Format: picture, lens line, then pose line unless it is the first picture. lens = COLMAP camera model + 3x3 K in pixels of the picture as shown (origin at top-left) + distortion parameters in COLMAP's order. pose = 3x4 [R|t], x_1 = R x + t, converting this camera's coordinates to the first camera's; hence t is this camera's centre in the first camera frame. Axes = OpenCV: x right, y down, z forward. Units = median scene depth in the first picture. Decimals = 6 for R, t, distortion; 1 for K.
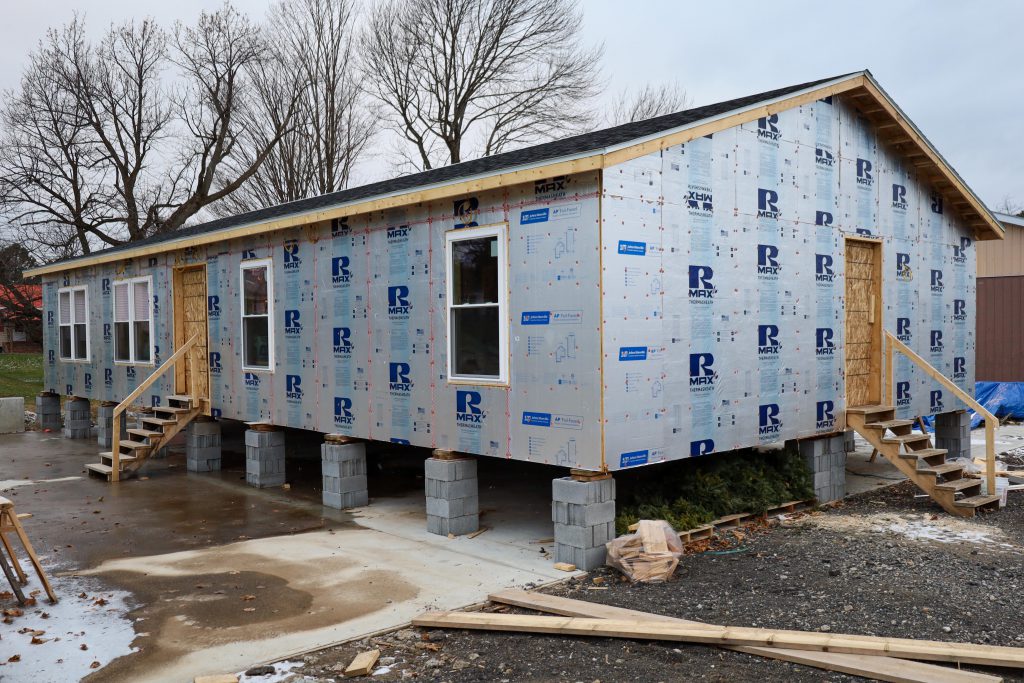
lens RADIAL K [[722.5, 0, 512.0], [0, 722.5, 341.5], [0, 0, 1]] dist [-0.012296, -0.000112]
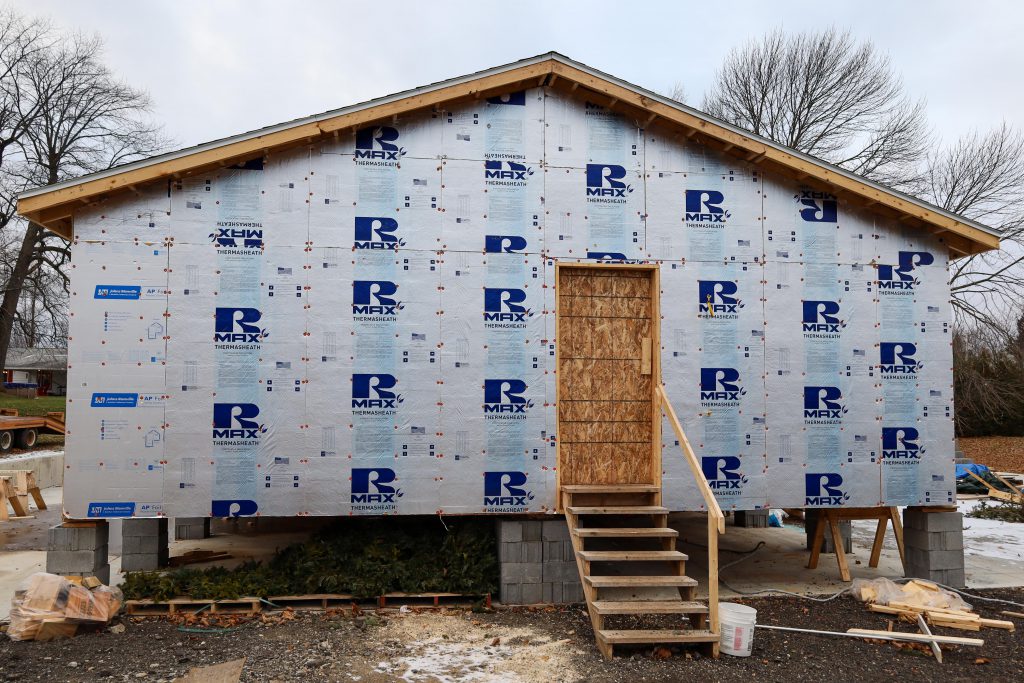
lens RADIAL K [[722.5, 0, 512.0], [0, 722.5, 341.5], [0, 0, 1]] dist [-0.012296, -0.000112]
pose [[0.880339, -0.008605, -0.474267, 0.940657], [-0.024111, 0.997731, -0.062857, -0.011983], [0.473732, 0.066771, 0.878134, 0.339795]]
